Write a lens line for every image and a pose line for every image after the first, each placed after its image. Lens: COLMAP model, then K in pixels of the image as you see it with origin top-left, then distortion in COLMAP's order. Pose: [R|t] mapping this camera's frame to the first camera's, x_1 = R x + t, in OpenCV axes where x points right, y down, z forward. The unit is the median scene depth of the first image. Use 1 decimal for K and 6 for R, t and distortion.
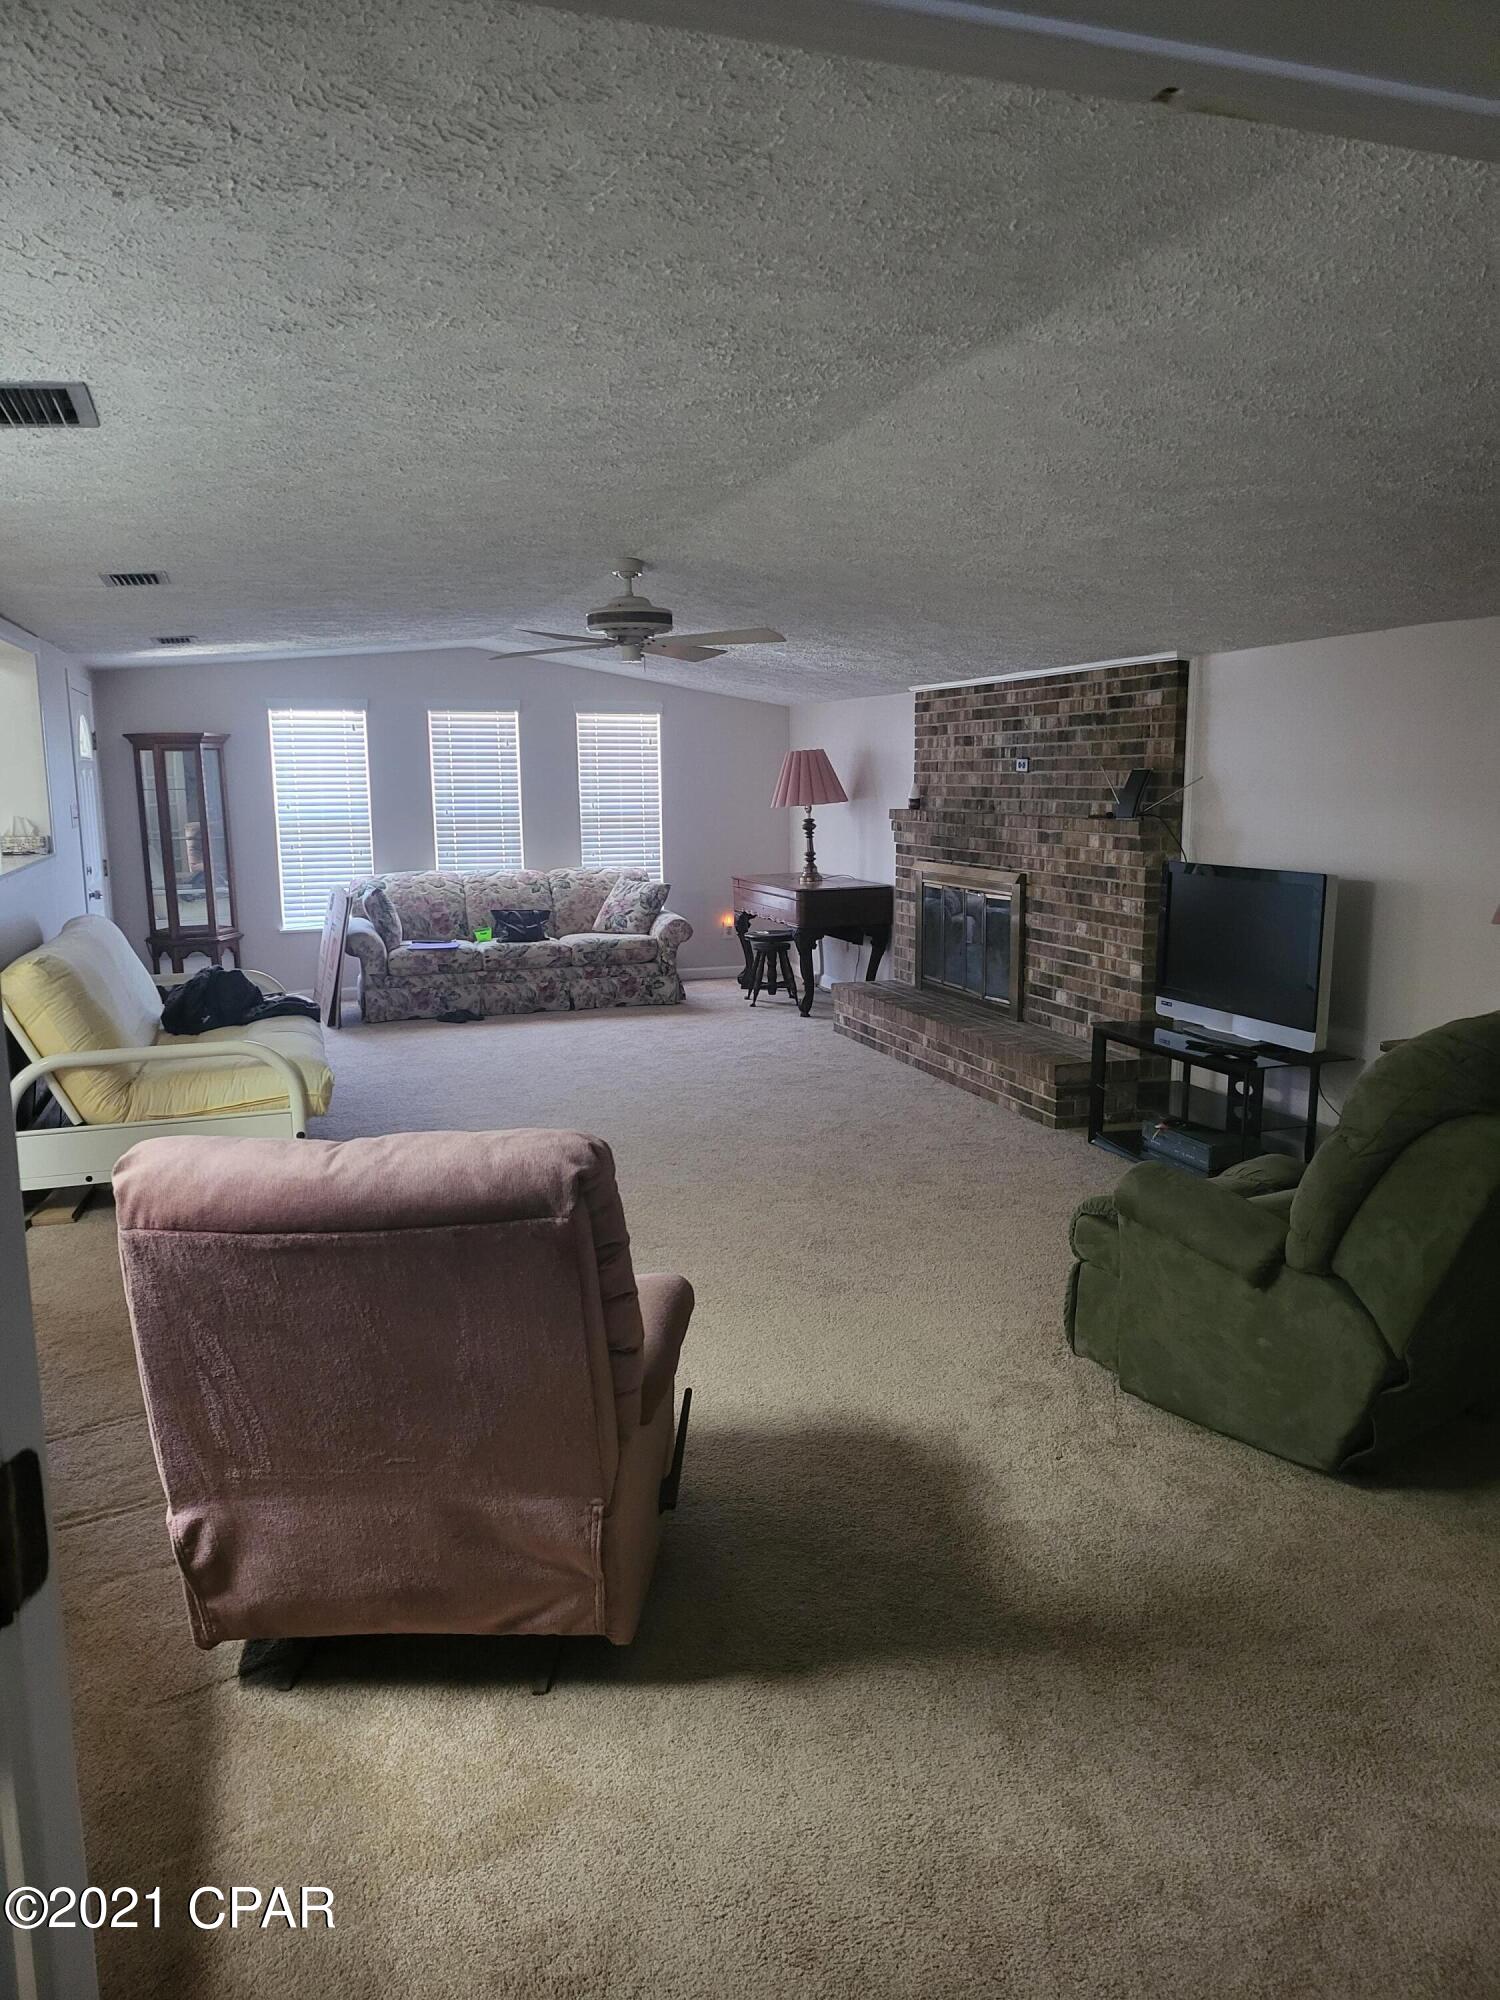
lens RADIAL K [[1397.1, 0, 756.2], [0, 1397.1, 1007.4], [0, 0, 1]] dist [0.041102, -0.001234]
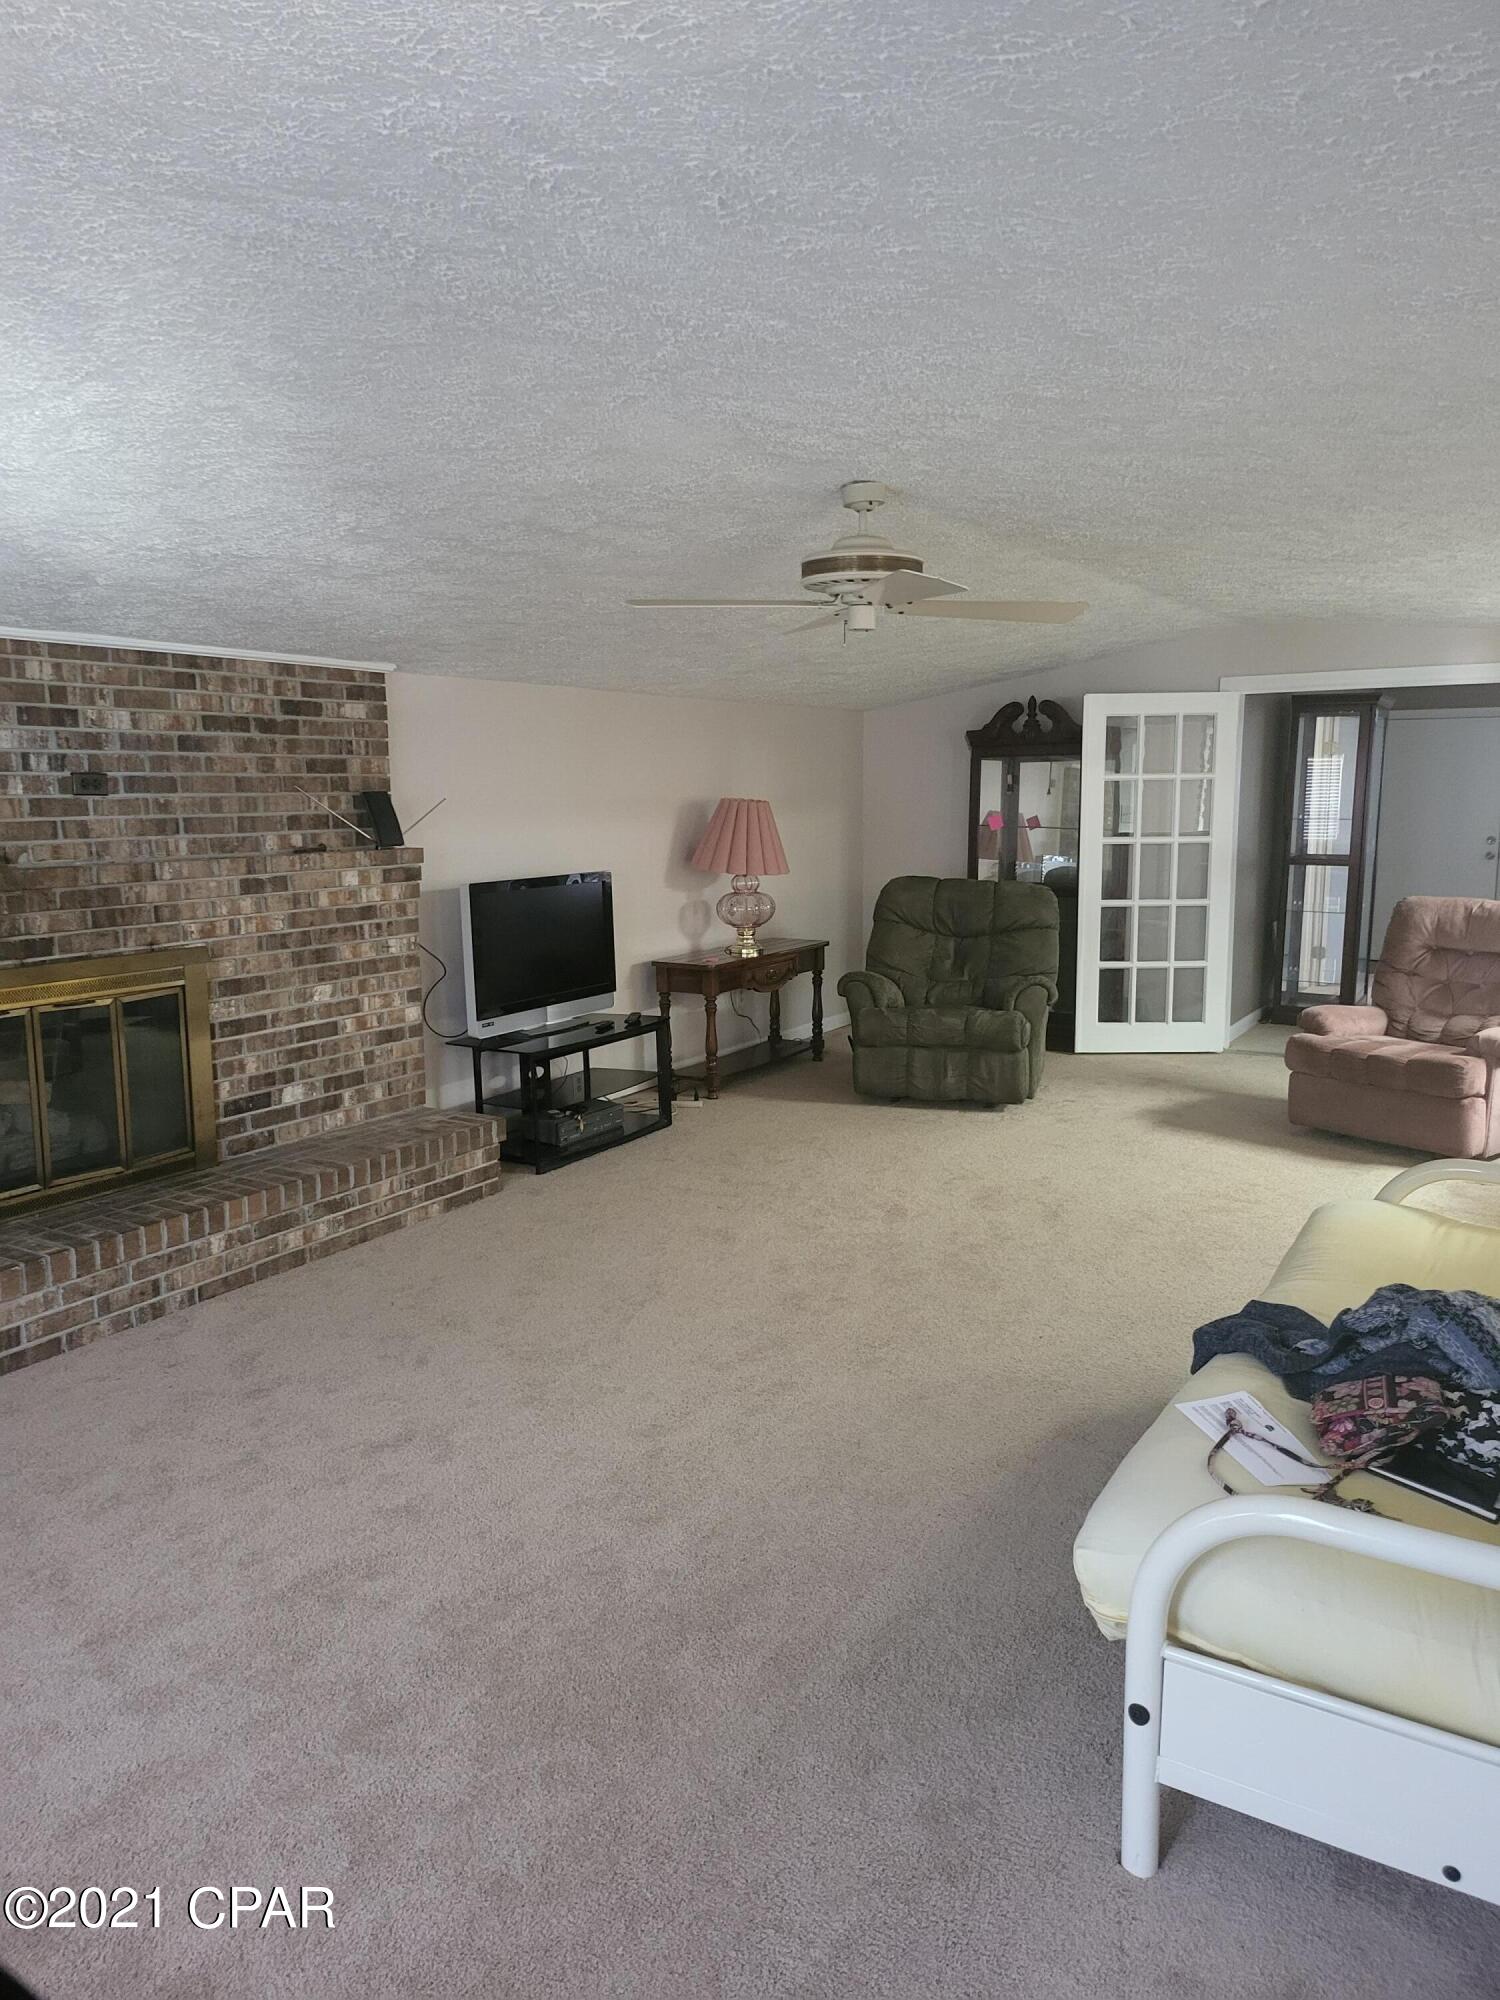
lens RADIAL K [[1397.1, 0, 746.7], [0, 1397.1, 991.4], [0, 0, 1]] dist [0.041102, -0.001234]
pose [[-0.626158, -0.096126, 0.773748, -0.518023], [0.146398, 0.960226, 0.237766, -0.206584], [-0.765829, 0.262155, -0.587181, 1.263952]]
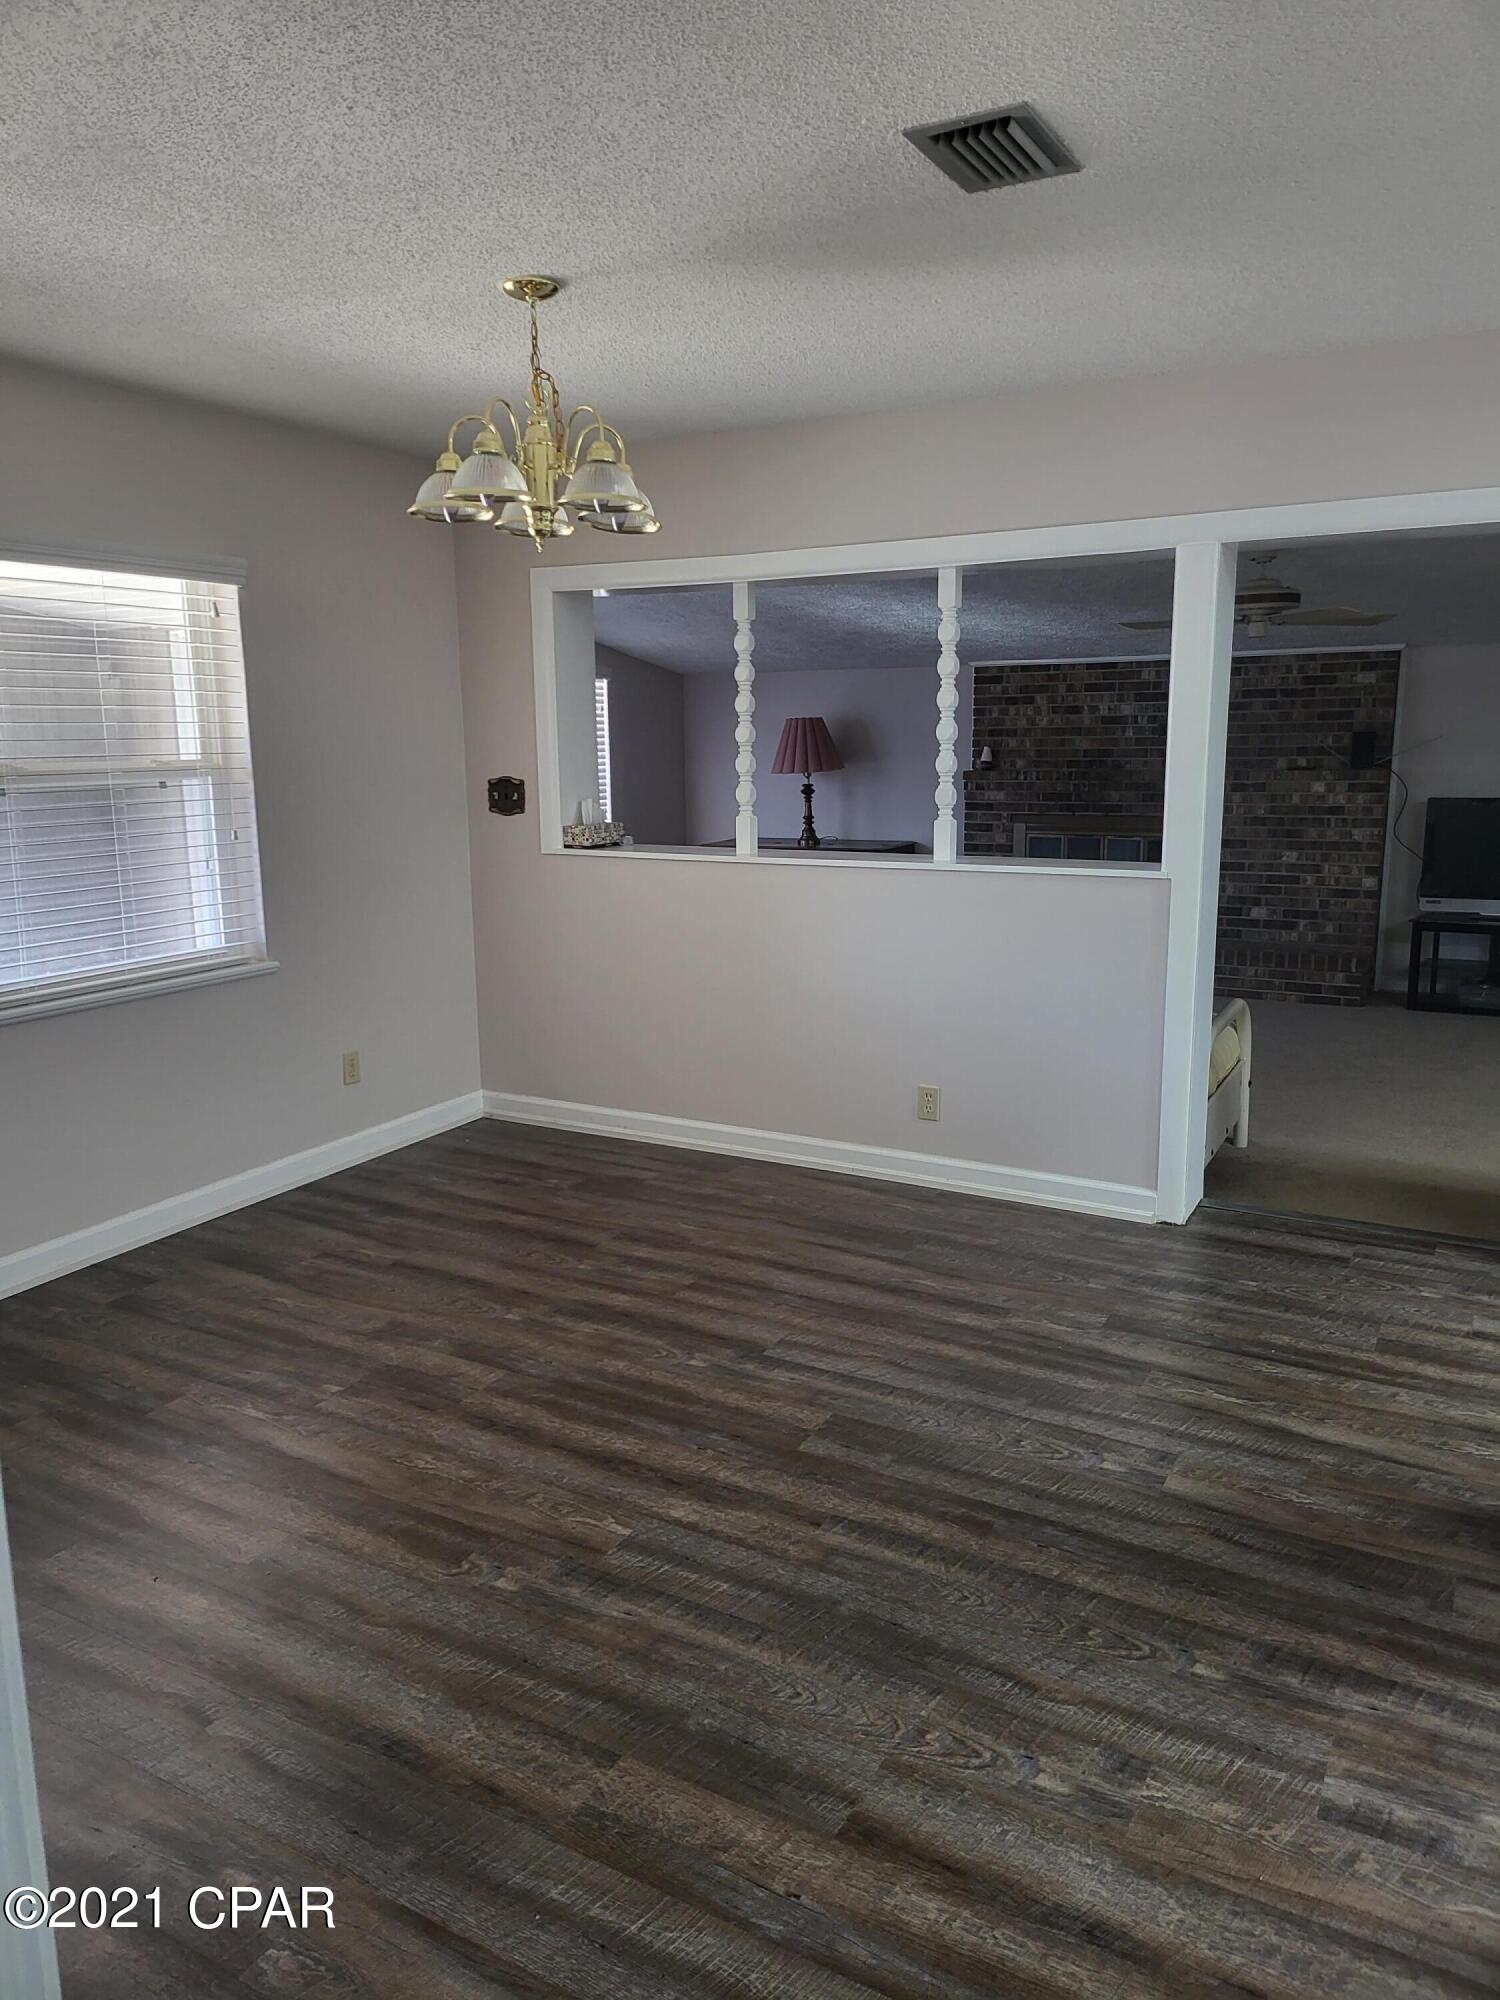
lens RADIAL K [[1397.1, 0, 740.5], [0, 1397.1, 1000.0], [0, 0, 1]] dist [0.041102, -0.001234]
pose [[0.745308, -0.122394, 0.655390, -0.993811], [0.115312, 0.991855, 0.054096, -0.053051], [-0.656673, 0.035256, 0.753351, 0.359194]]
